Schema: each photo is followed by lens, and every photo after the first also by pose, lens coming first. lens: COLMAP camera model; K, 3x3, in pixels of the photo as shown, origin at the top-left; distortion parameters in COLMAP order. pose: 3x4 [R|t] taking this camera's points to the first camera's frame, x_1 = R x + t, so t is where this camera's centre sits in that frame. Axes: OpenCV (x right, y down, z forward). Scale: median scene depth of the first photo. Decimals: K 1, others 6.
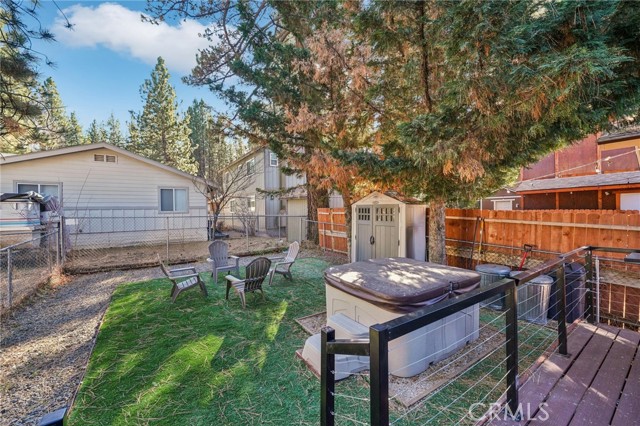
lens RADIAL K [[245.0, 0, 318.1], [0, 245.0, 214.0], [0, 0, 1]] dist [0.001128, 0.001263]
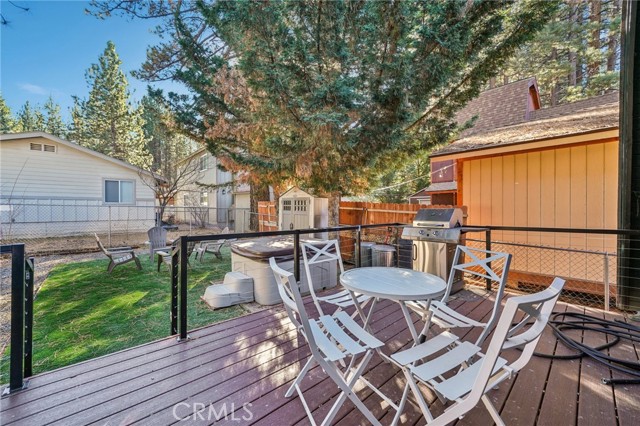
lens RADIAL K [[245.0, 0, 319.8], [0, 245.0, 212.4], [0, 0, 1]] dist [0.001128, 0.001263]
pose [[0.990765, 0.013197, 0.134947, 0.108258], [-0.013291, 0.999912, -0.000202, 0.019168], [-0.134938, -0.001593, 0.990853, -0.134133]]
